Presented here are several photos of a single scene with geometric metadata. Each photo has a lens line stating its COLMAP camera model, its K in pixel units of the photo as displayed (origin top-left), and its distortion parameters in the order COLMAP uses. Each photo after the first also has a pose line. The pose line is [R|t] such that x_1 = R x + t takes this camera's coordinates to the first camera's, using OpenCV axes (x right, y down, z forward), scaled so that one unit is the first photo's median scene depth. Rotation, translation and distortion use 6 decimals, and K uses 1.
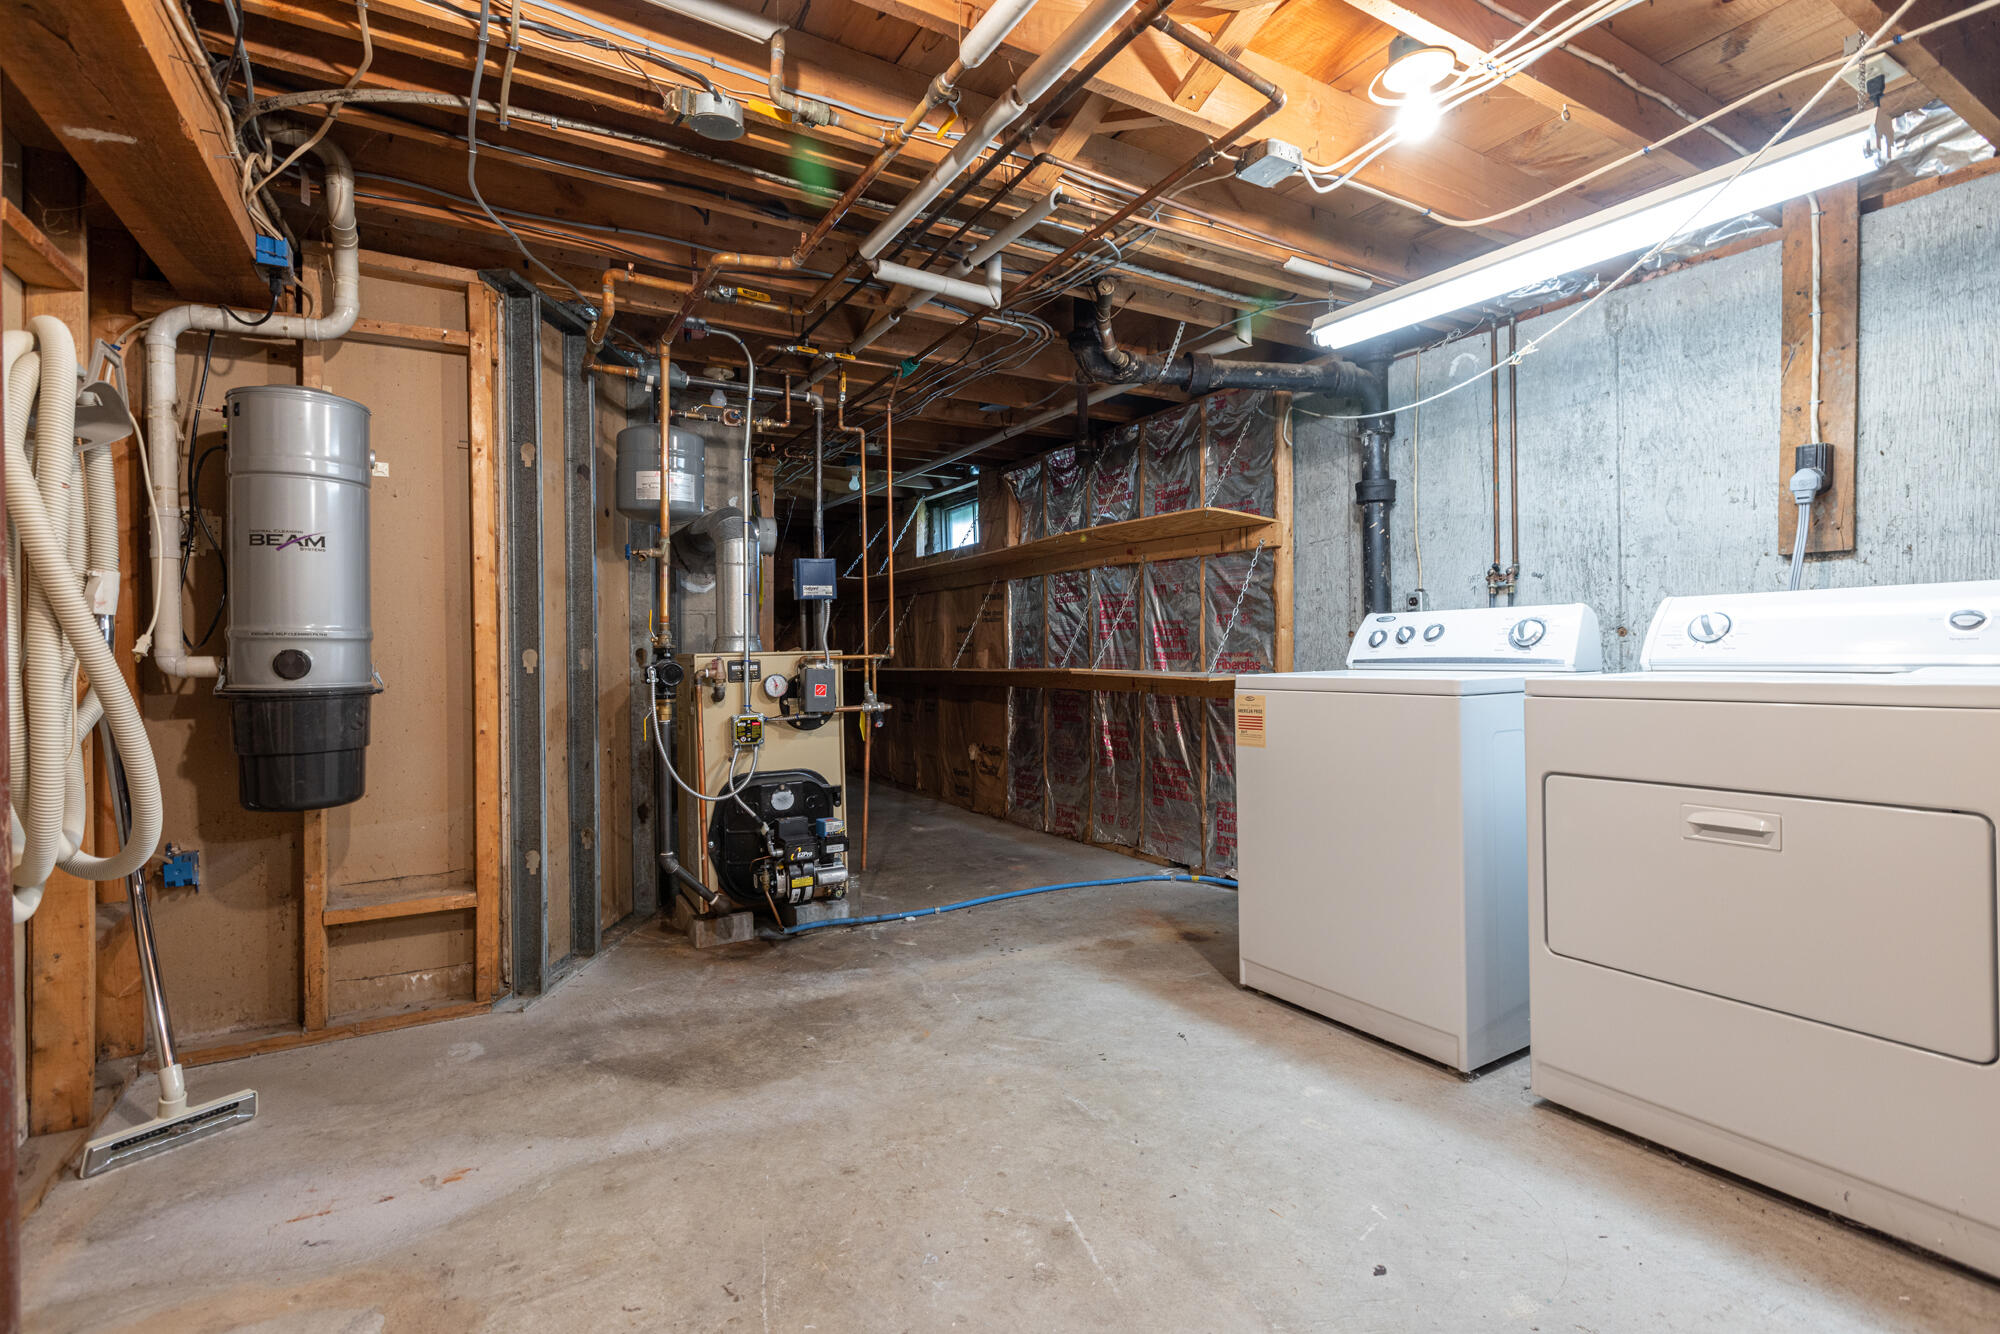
lens RADIAL K [[932.7, 0, 991.2], [0, 932.7, 669.2], [0, 0, 1]] dist [0.001170, -0.003937]
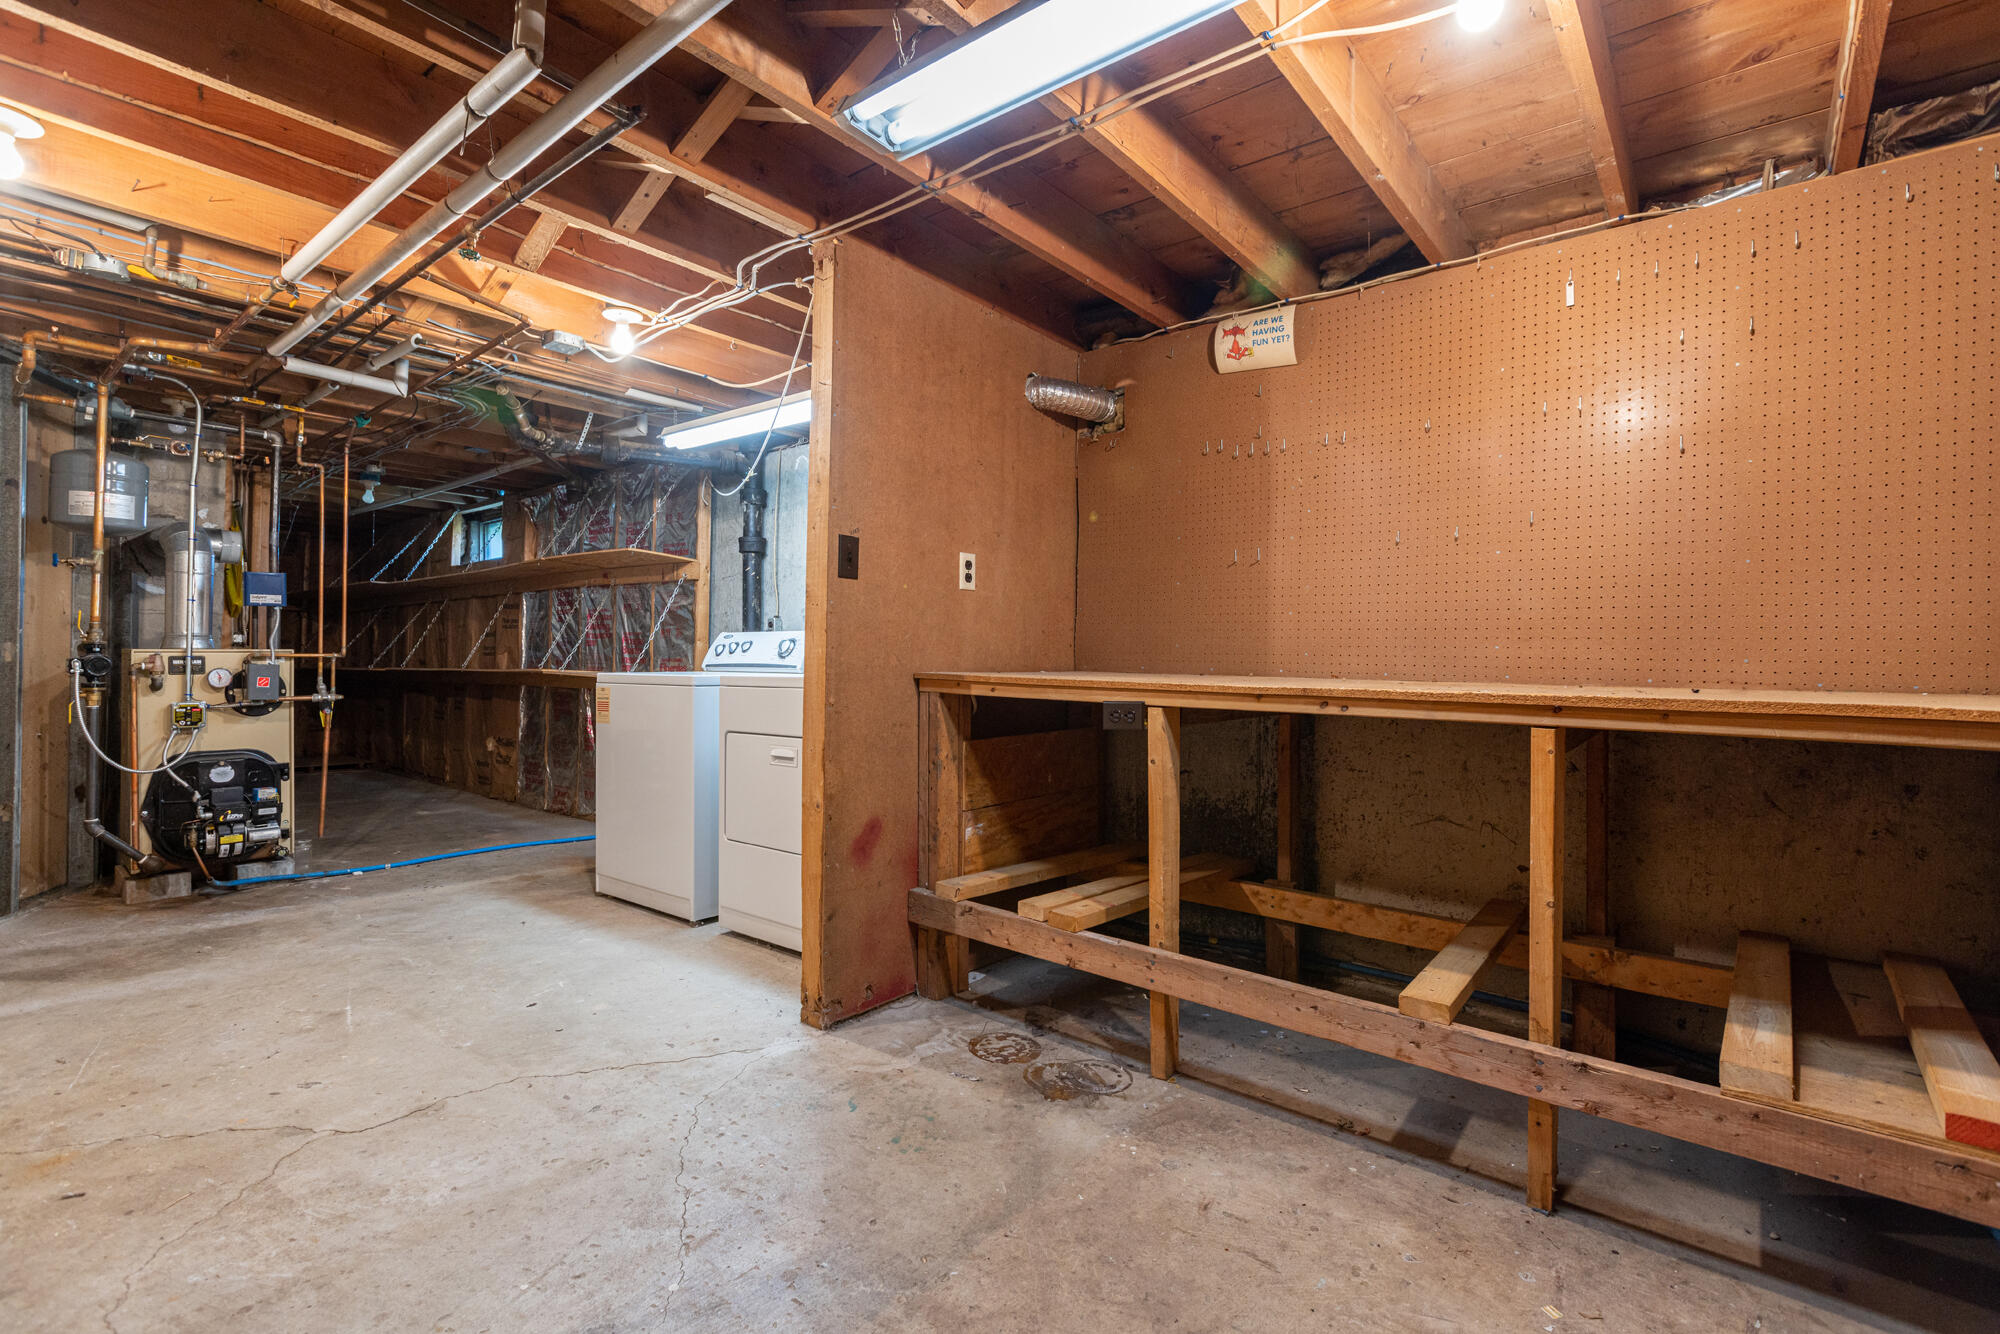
lens RADIAL K [[932.7, 0, 1006.7], [0, 932.7, 664.4], [0, 0, 1]] dist [0.001170, -0.003937]
pose [[0.936975, 0.018222, 0.348920, 0.300445], [-0.013052, 0.999767, -0.017164, 0.008030], [-0.349151, 0.011529, 0.936995, -0.467203]]
